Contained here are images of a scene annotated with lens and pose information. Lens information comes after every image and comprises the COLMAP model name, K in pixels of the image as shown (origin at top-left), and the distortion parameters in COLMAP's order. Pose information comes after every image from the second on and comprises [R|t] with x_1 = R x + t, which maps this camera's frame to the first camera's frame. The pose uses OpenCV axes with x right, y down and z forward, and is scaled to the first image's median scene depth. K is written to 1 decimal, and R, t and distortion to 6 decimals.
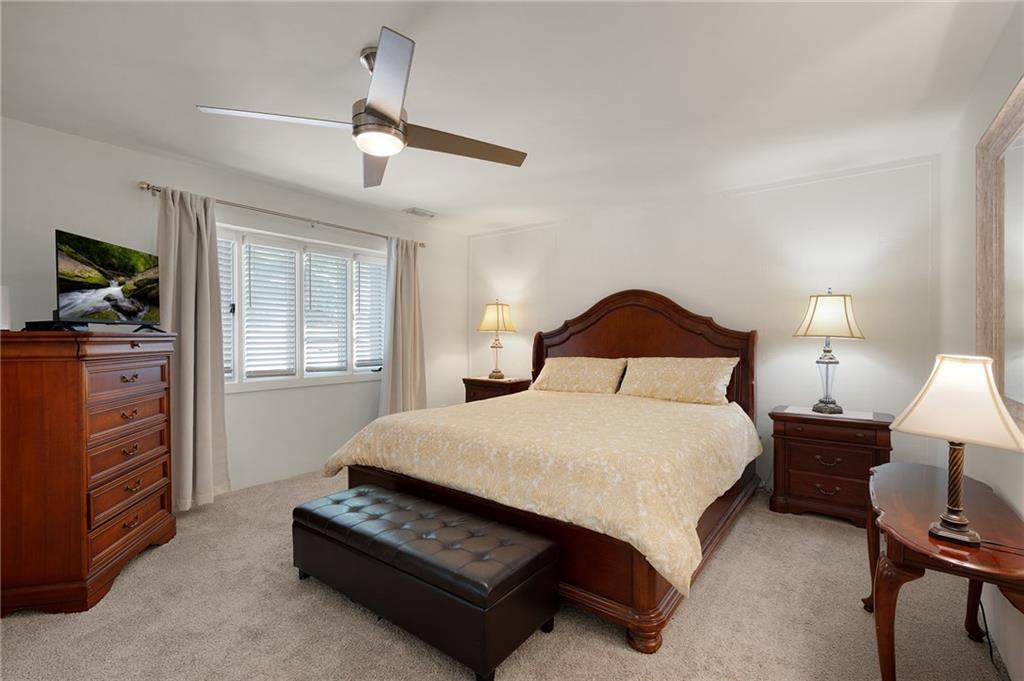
lens RADIAL K [[452.9, 0, 515.9], [0, 452.9, 342.8], [0, 0, 1]] dist [0.000366, -0.000073]
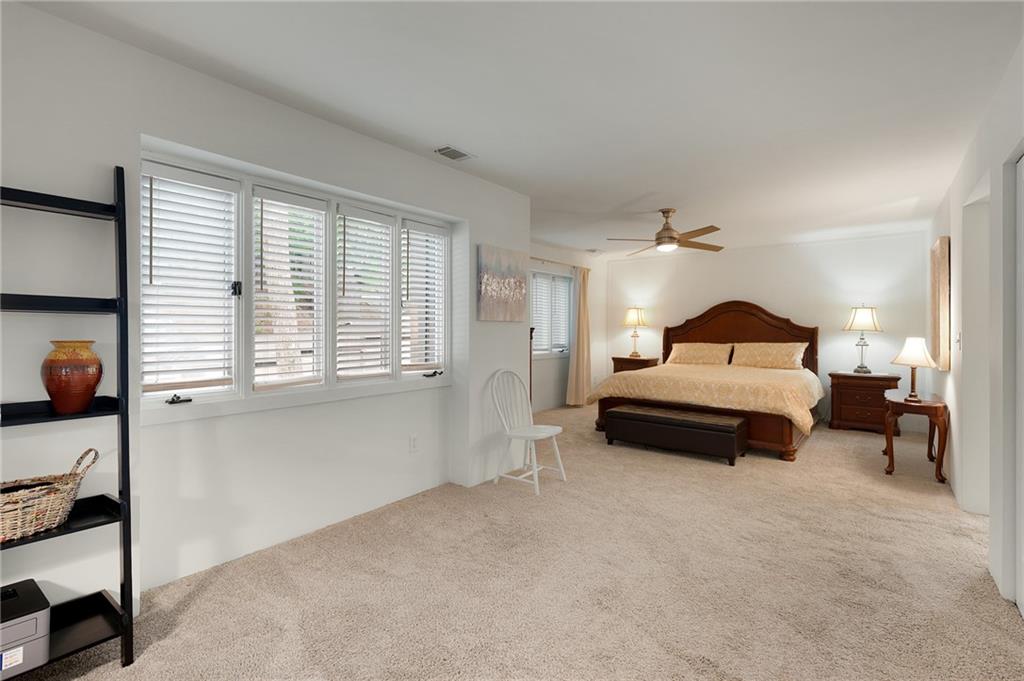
lens RADIAL K [[457.6, 0, 512.6], [0, 457.6, 329.2], [0, 0, 1]] dist [0.001962, 0.000184]
pose [[0.999491, 0.003028, -0.031761, -0.574302], [-0.003417, 0.999920, -0.012186, 0.006788], [0.031721, 0.012288, 0.999421, -0.770620]]
